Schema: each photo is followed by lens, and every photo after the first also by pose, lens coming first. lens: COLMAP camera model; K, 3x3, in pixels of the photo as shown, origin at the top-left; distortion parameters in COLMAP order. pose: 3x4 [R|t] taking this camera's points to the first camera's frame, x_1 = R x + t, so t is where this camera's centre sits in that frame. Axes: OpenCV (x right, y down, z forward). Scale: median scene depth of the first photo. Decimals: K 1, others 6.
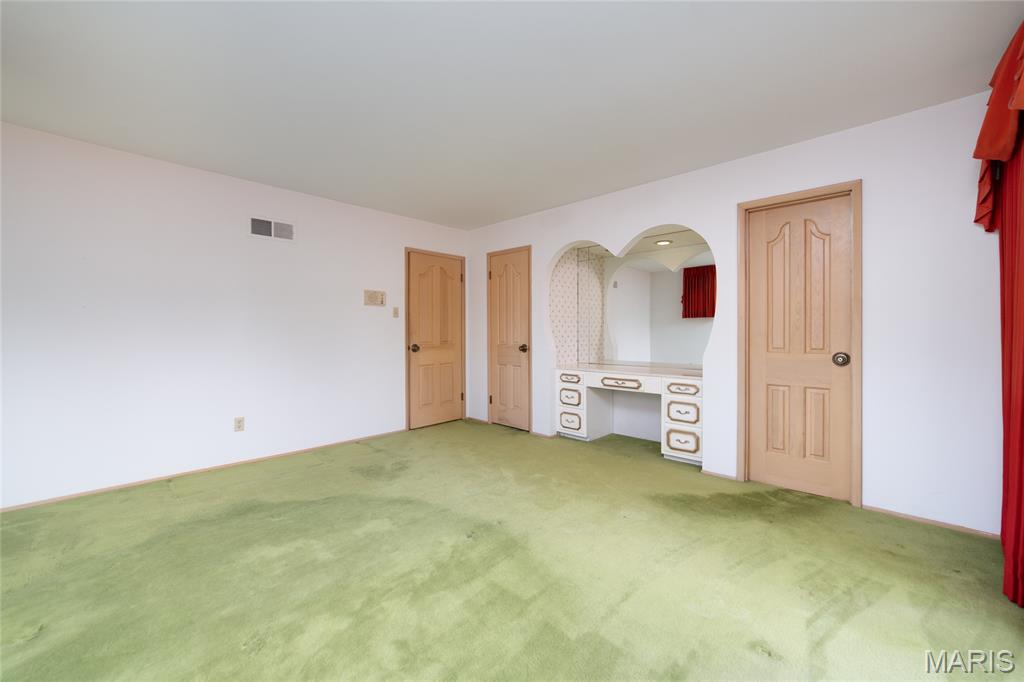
lens RADIAL K [[394.5, 0, 510.9], [0, 394.5, 338.6], [0, 0, 1]] dist [-0.019951, 0.006167]
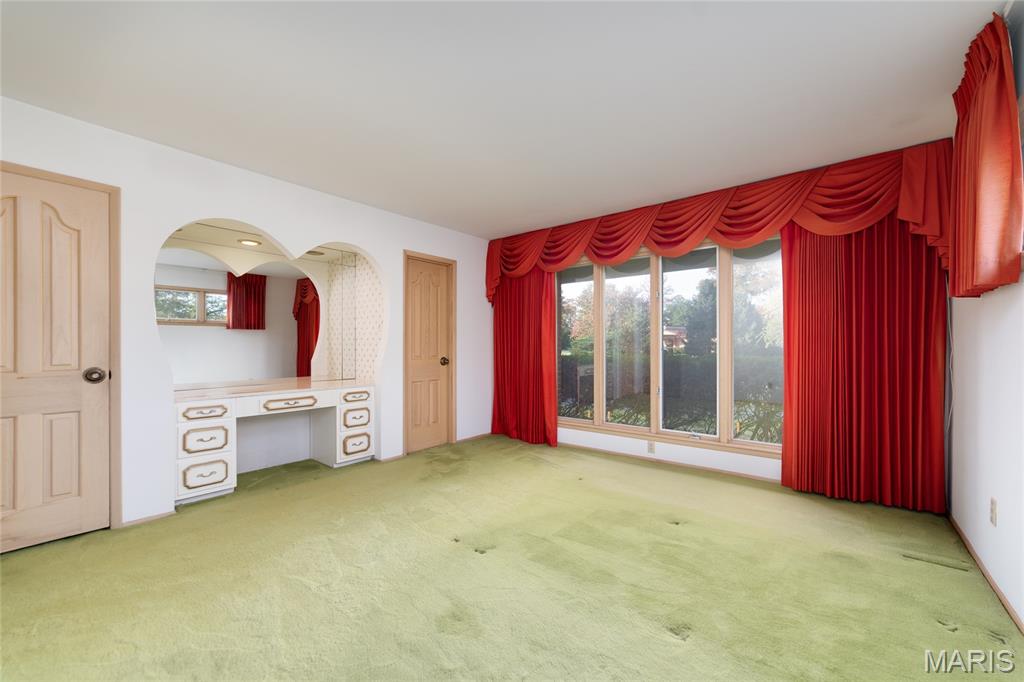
lens RADIAL K [[394.5, 0, 510.9], [0, 394.5, 338.6], [0, 0, 1]] dist [-0.019951, 0.006167]
pose [[-0.063603, 0.015768, 0.997851, -0.646765], [0.013922, 0.999792, -0.014911, -0.011291], [-0.997878, 0.012943, -0.063809, 0.588765]]
